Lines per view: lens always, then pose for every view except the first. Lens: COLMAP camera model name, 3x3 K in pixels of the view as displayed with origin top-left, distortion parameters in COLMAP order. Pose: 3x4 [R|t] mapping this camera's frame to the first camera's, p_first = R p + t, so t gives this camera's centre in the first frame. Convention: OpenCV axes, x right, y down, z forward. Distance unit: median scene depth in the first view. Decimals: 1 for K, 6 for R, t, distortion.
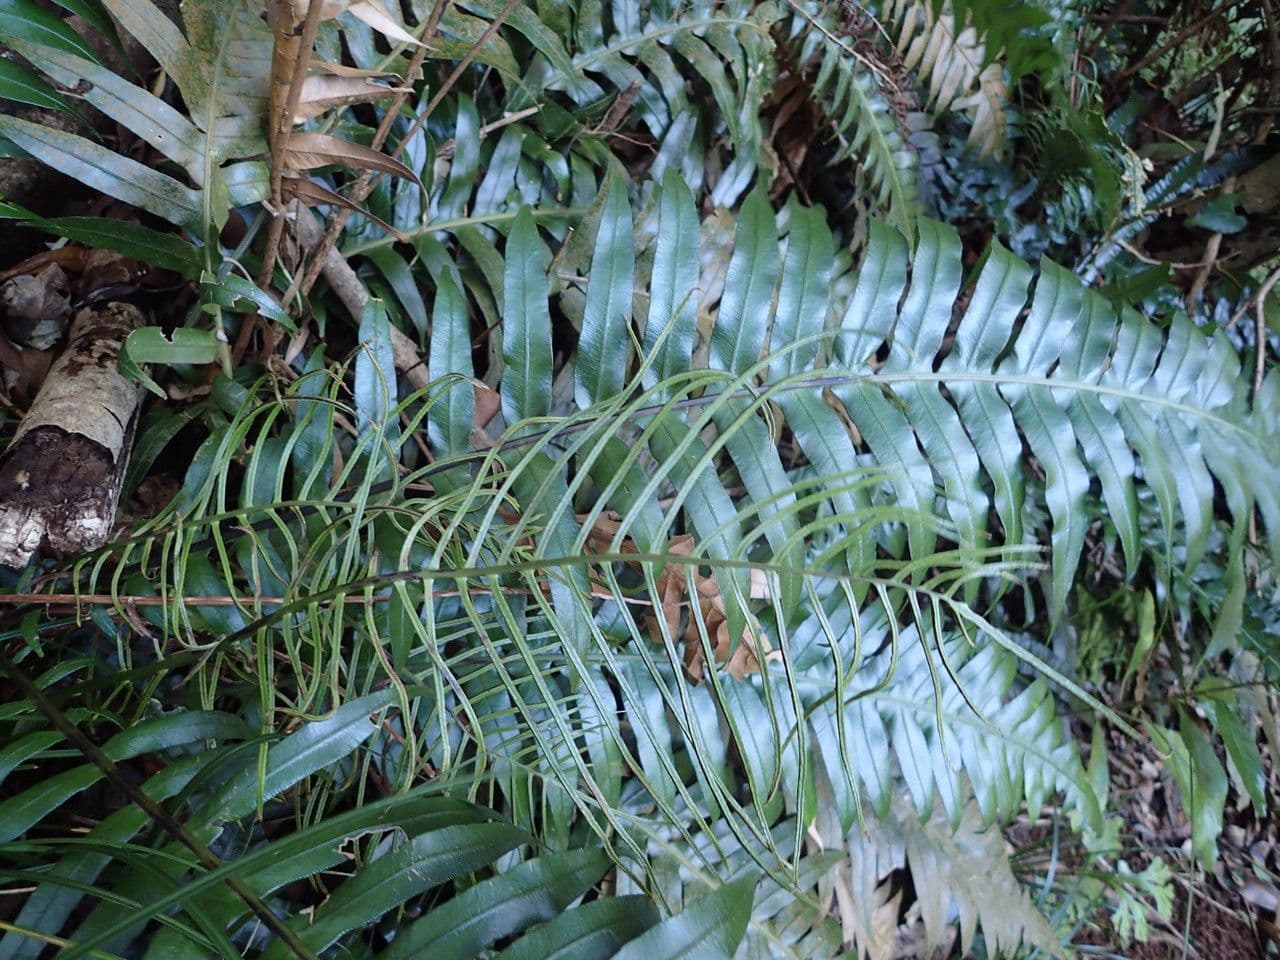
lens RADIAL K [[936.3, 0, 640.0], [0, 936.3, 480.0], [0, 0, 1]] dist [-0.006359, -0.002700]
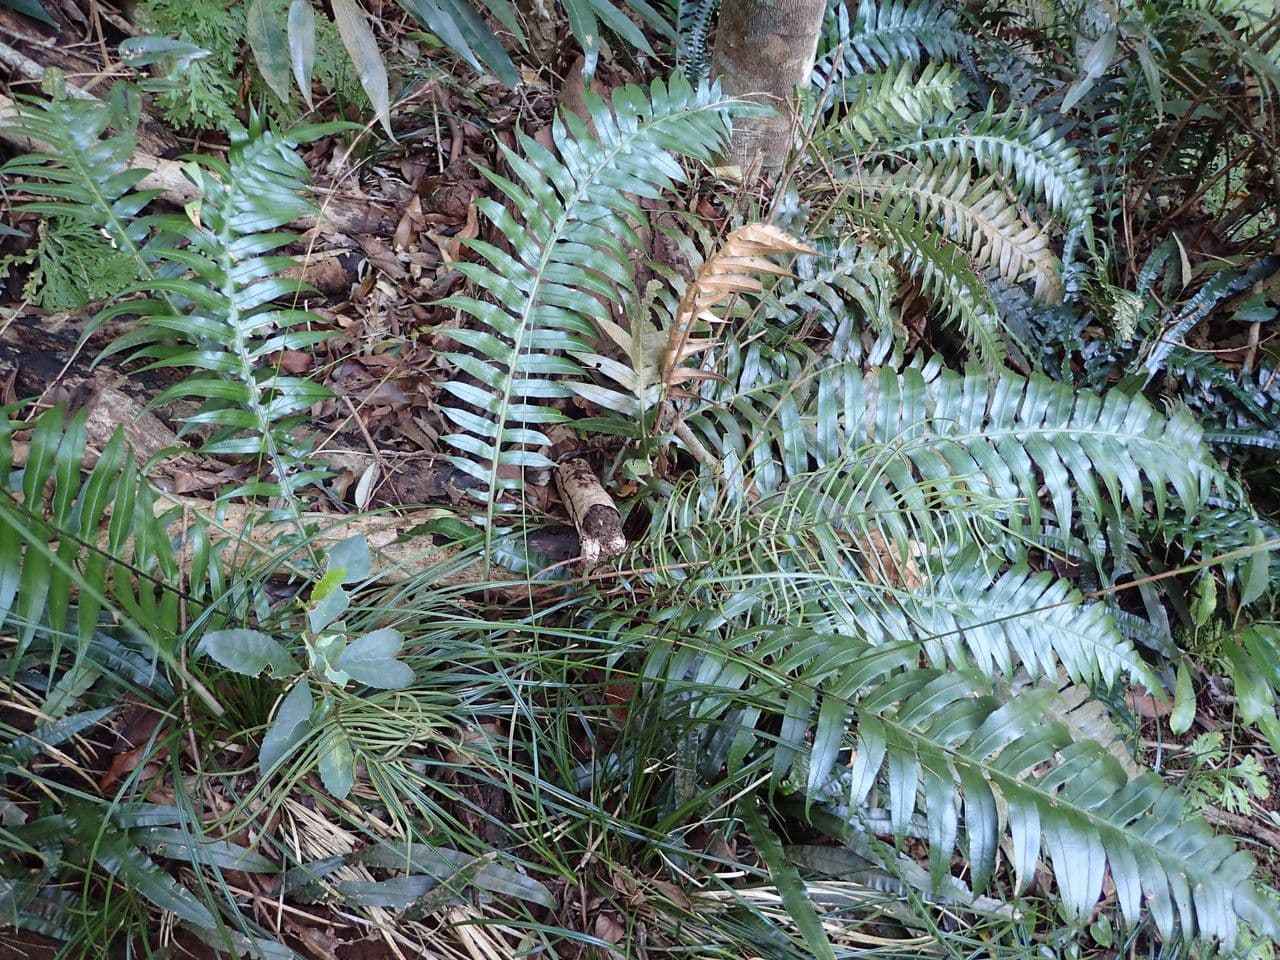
lens RADIAL K [[936.3, 0, 640.0], [0, 936.3, 480.0], [0, 0, 1]] dist [-0.006359, -0.002700]
pose [[0.974420, -0.126226, -0.185936, -0.041988], [0.094551, 0.980837, -0.170351, 0.175920], [0.203876, 0.148413, 0.967682, -0.765210]]
